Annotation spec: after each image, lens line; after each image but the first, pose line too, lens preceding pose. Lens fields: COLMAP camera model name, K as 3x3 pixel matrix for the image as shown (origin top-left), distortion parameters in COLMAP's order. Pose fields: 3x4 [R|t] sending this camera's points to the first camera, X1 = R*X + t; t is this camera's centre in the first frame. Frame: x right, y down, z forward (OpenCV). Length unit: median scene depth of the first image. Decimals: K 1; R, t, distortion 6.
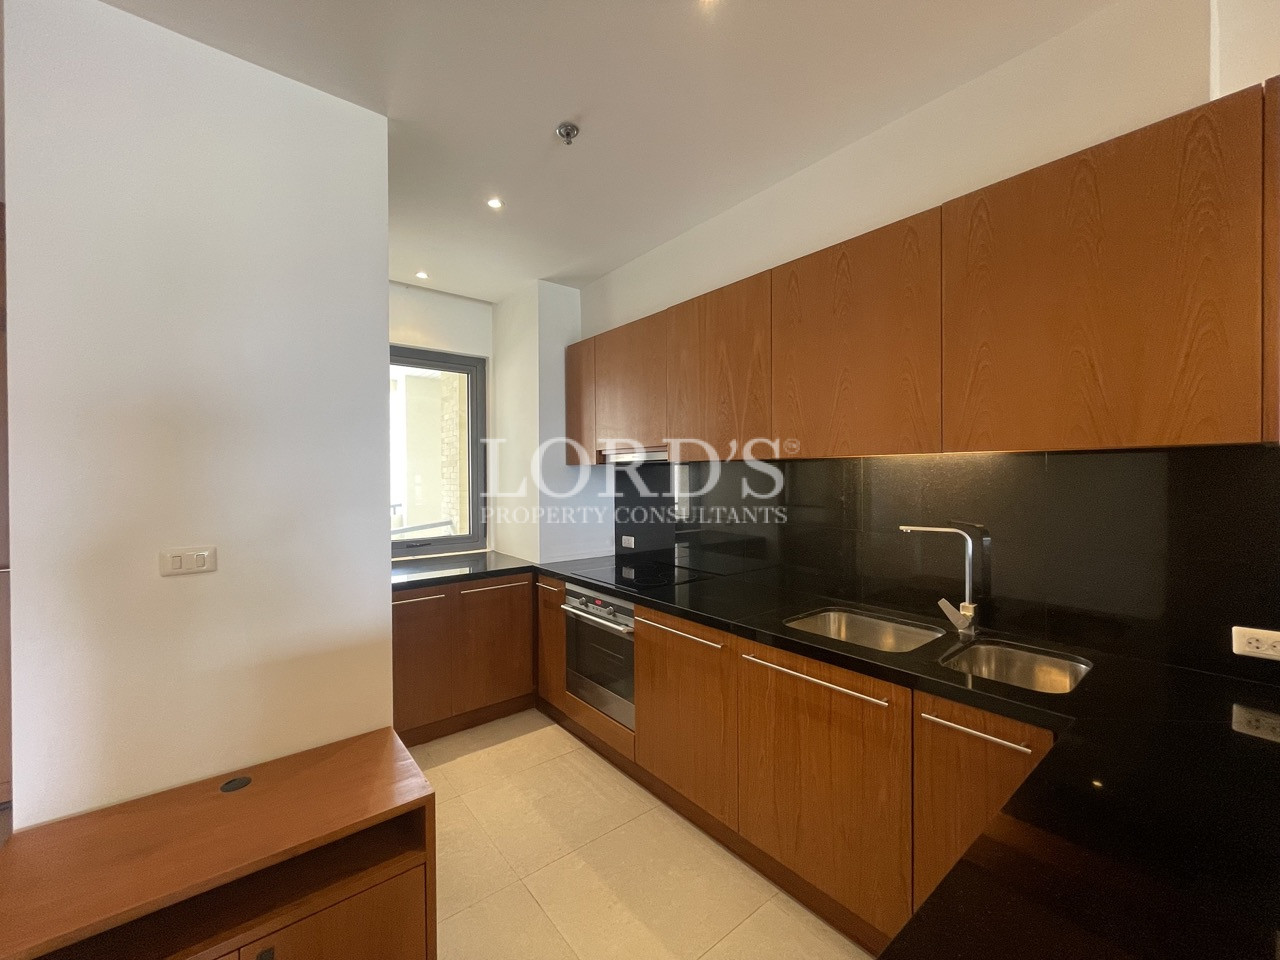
lens RADIAL K [[515.4, 0, 640.0], [0, 515.4, 480.0], [0, 0, 1]] dist [-0.000291, 0.000247]
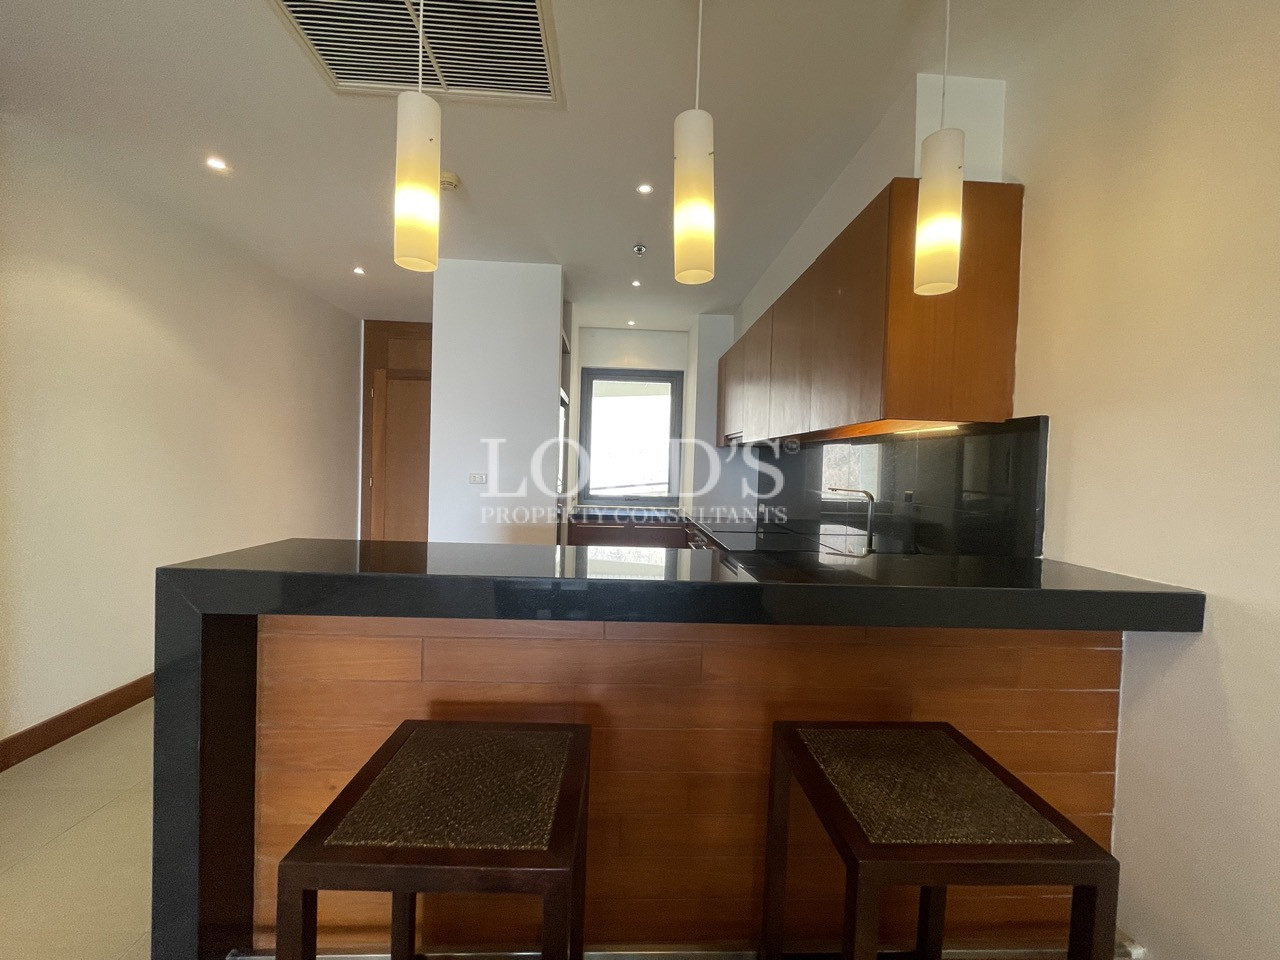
lens RADIAL K [[515.4, 0, 640.0], [0, 515.4, 480.0], [0, 0, 1]] dist [-0.000291, 0.000247]
pose [[0.802786, 0.048221, -0.594314, 0.678977], [-0.041172, 0.998828, 0.025428, 0.041125], [0.594844, 0.004055, 0.803831, -0.282850]]
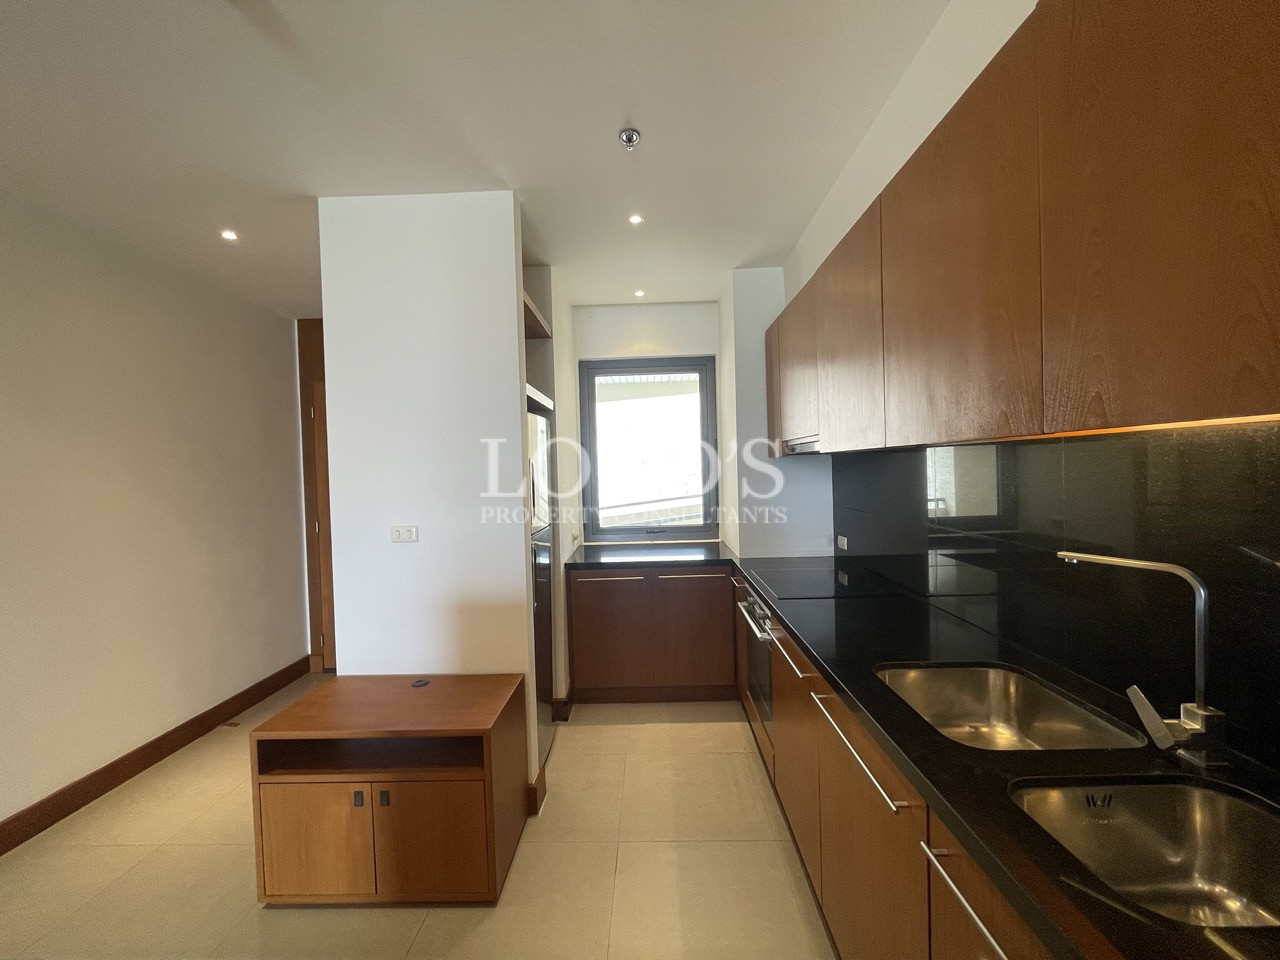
lens RADIAL K [[515.4, 0, 640.0], [0, 515.4, 480.0], [0, 0, 1]] dist [-0.000291, 0.000247]
pose [[0.761167, -0.001869, -0.648553, 0.391587], [0.018431, 0.999654, 0.018751, -0.011840], [0.648294, -0.026226, 0.760938, 0.162960]]
